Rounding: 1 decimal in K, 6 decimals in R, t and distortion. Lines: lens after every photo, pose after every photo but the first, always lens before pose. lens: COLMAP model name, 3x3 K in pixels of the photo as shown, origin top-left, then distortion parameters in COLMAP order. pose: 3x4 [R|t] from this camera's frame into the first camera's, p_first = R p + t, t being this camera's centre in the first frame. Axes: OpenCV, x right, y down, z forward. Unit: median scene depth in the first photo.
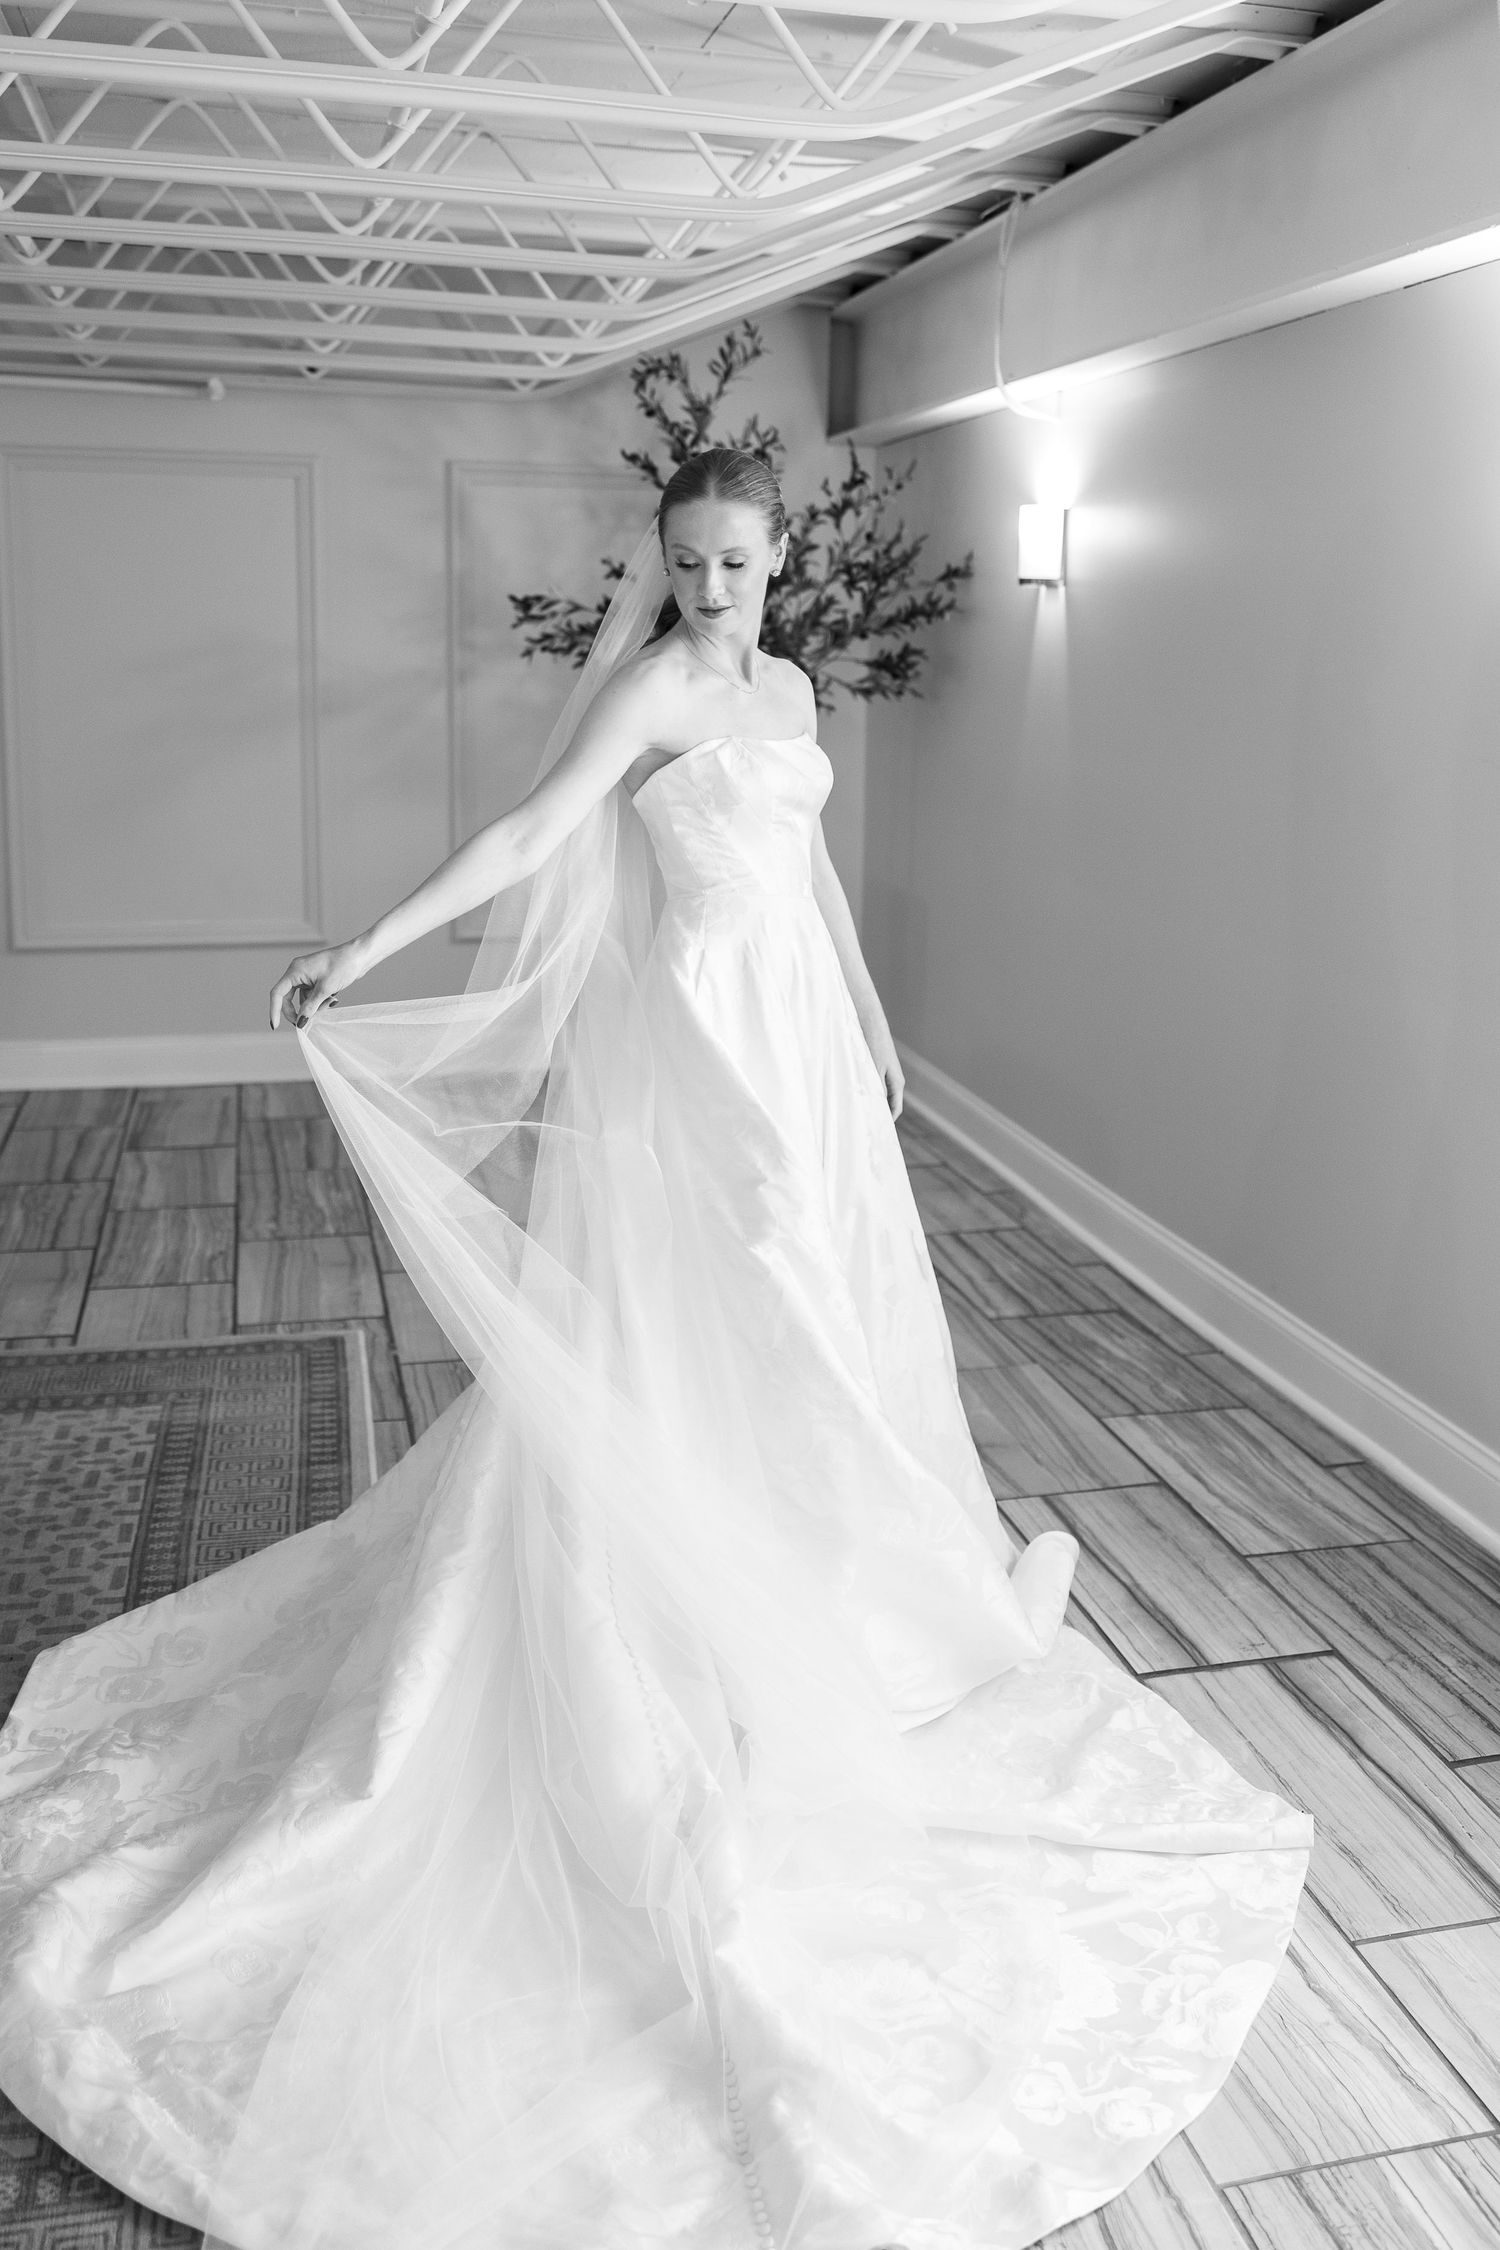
lens RADIAL K [[2154.1, 0, 843.9], [0, 2154.1, 930.4], [0, 0, 1]] dist [0.007650, -0.010108]
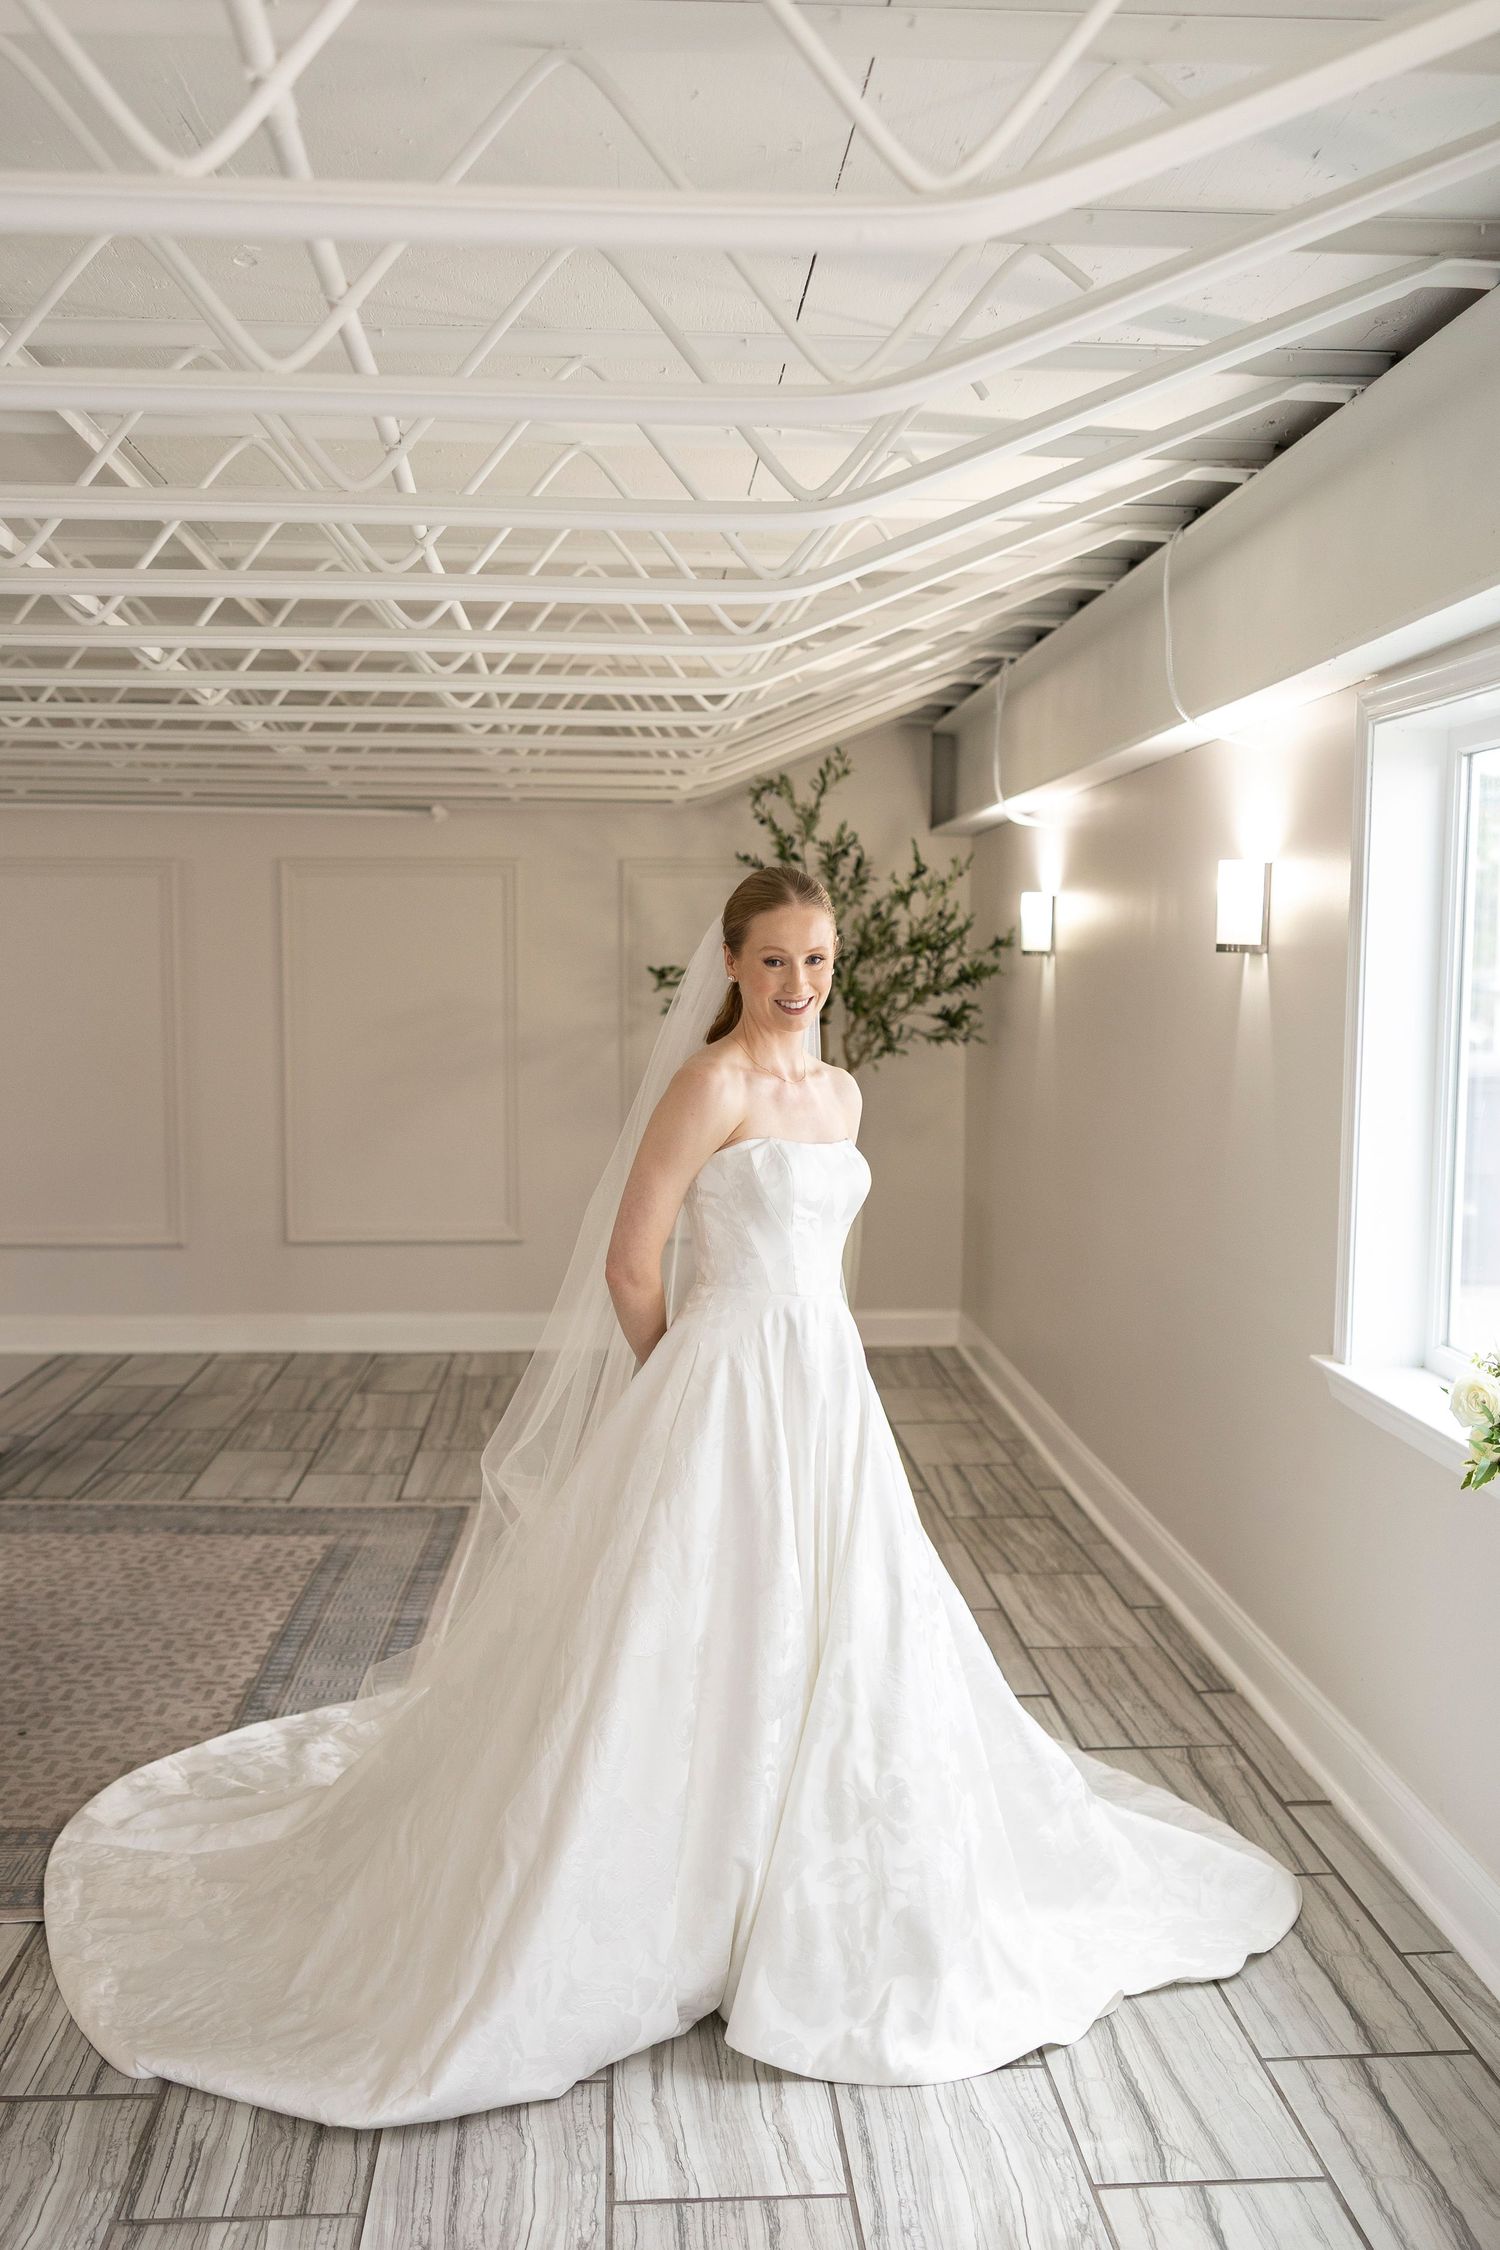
lens RADIAL K [[2271.1, 0, 715.9], [0, 2271.1, 1140.5], [0, 0, 1]] dist [0.008126, -0.003010]
pose [[0.975595, 0.001303, -0.219576, 0.180439], [-0.015047, 0.998028, -0.060934, 0.029381], [0.219064, 0.062751, 0.973691, -0.301065]]
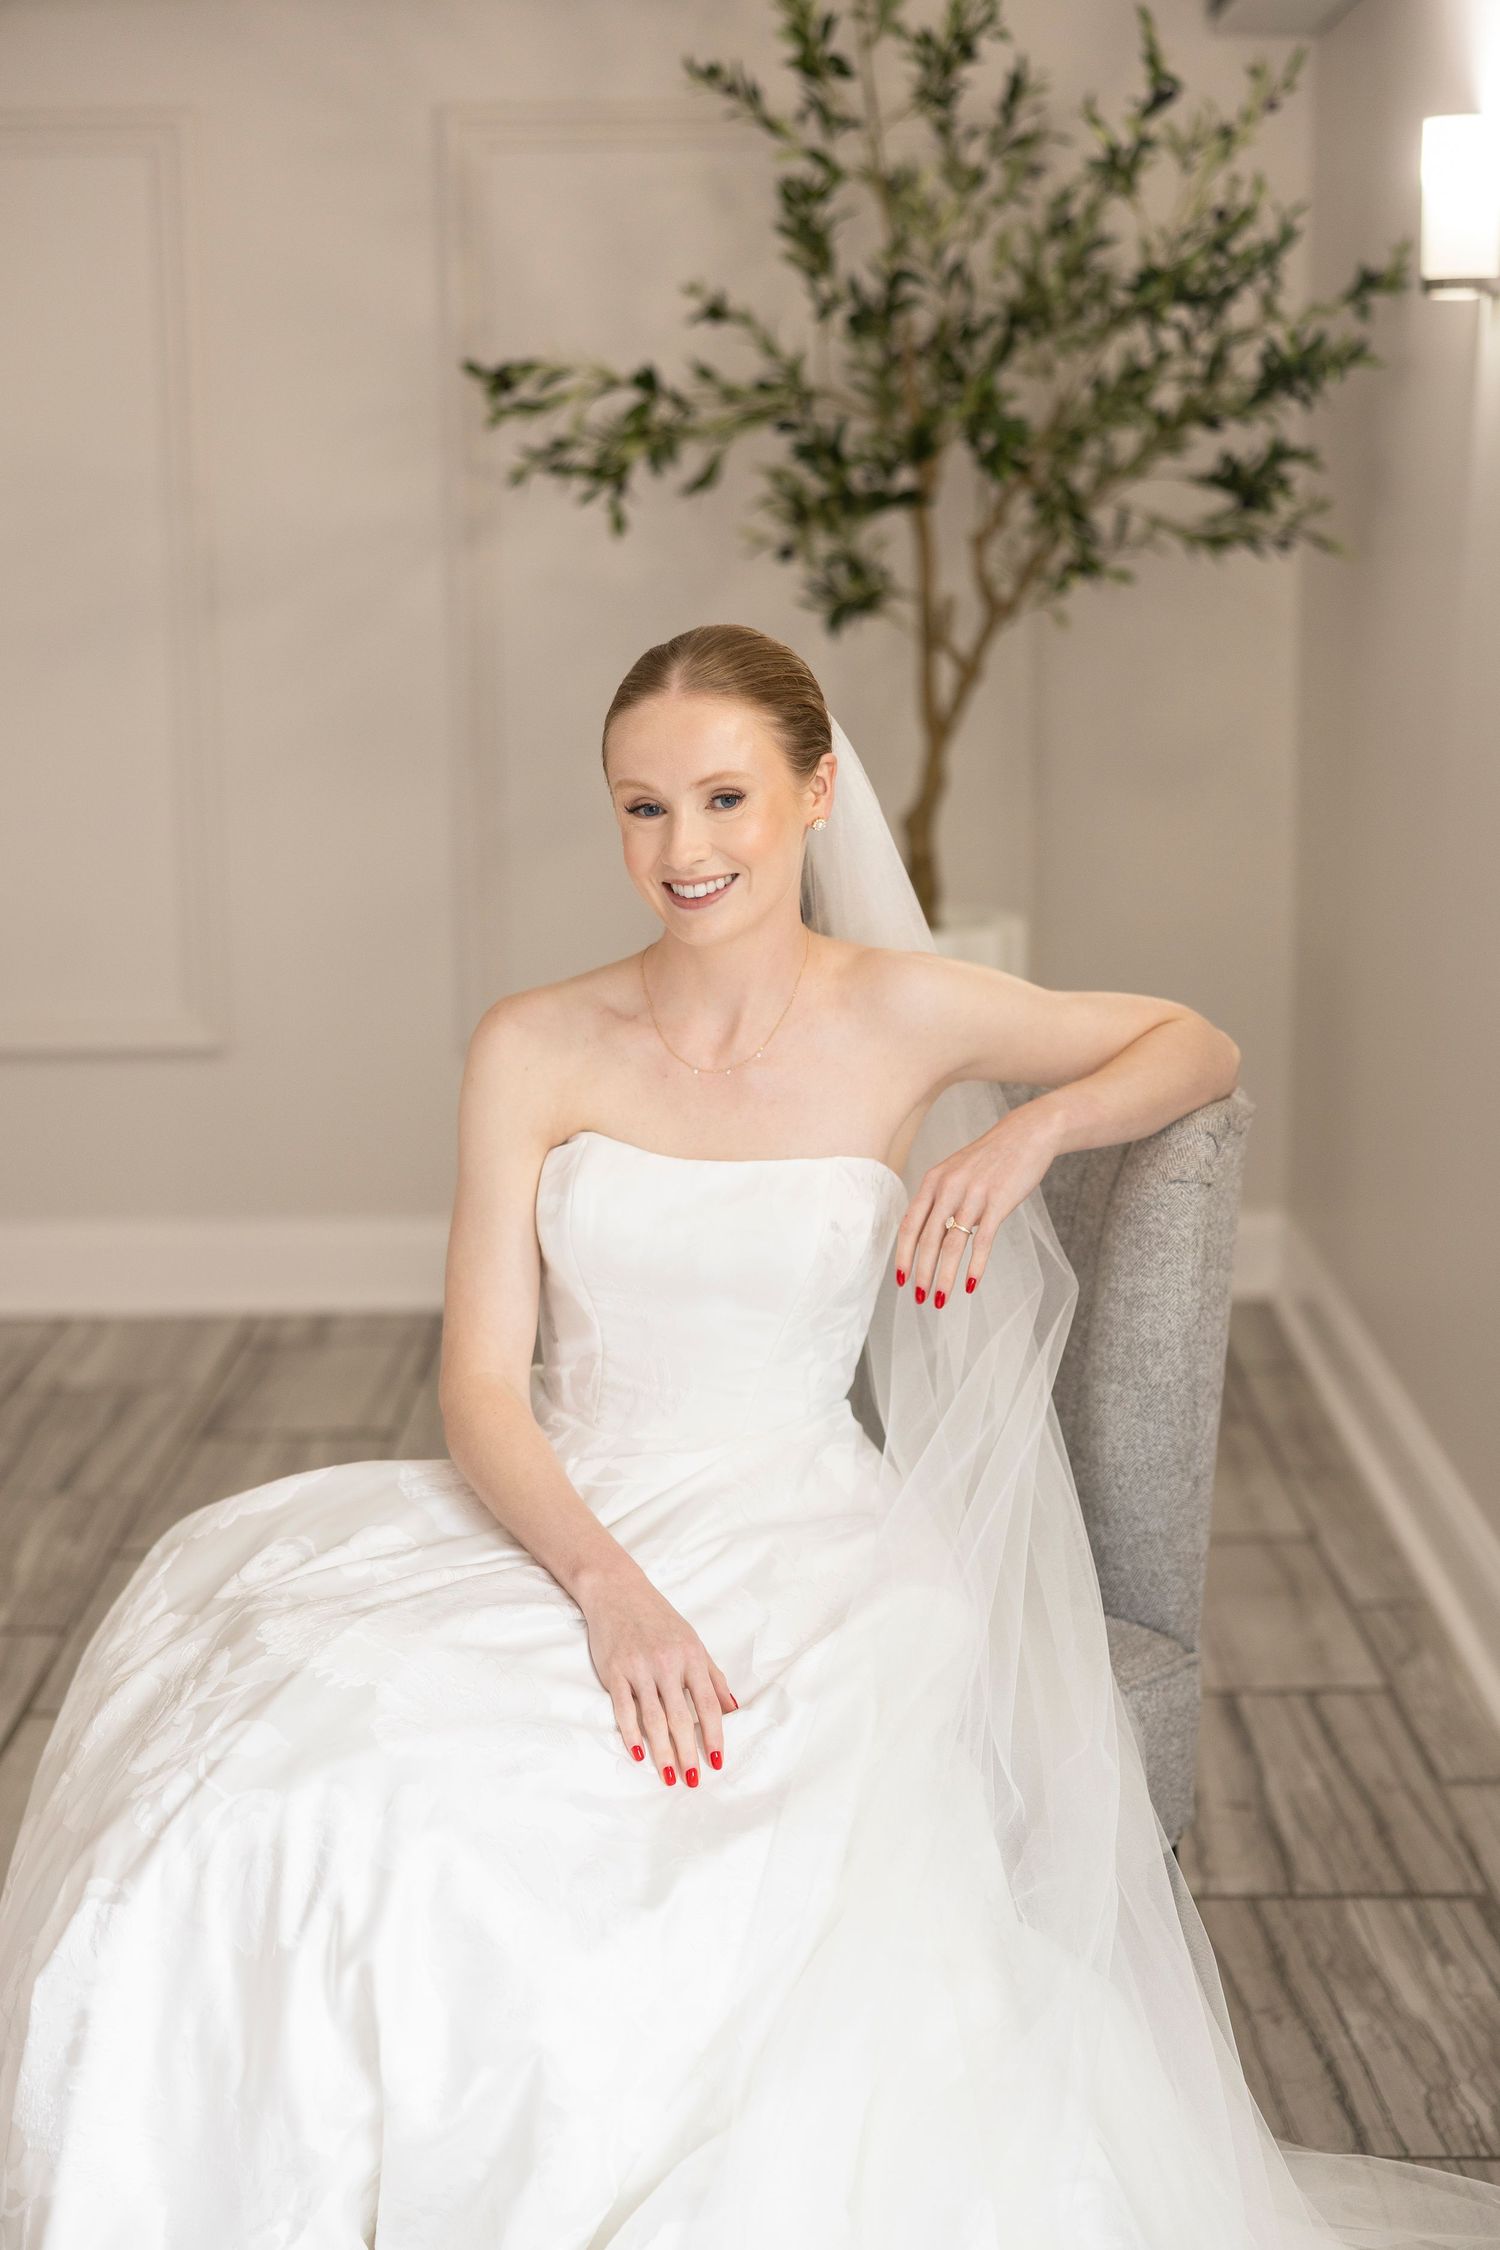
lens RADIAL K [[3917.0, 0, 755.3], [0, 3917.0, 1098.3], [0, 0, 1]] dist [-0.008985, 0.039371]
pose [[0.963313, 0.015366, -0.267940, 0.154883], [-0.010744, 0.999767, 0.018710, -0.002360], [0.268166, -0.015145, 0.963254, 0.139494]]
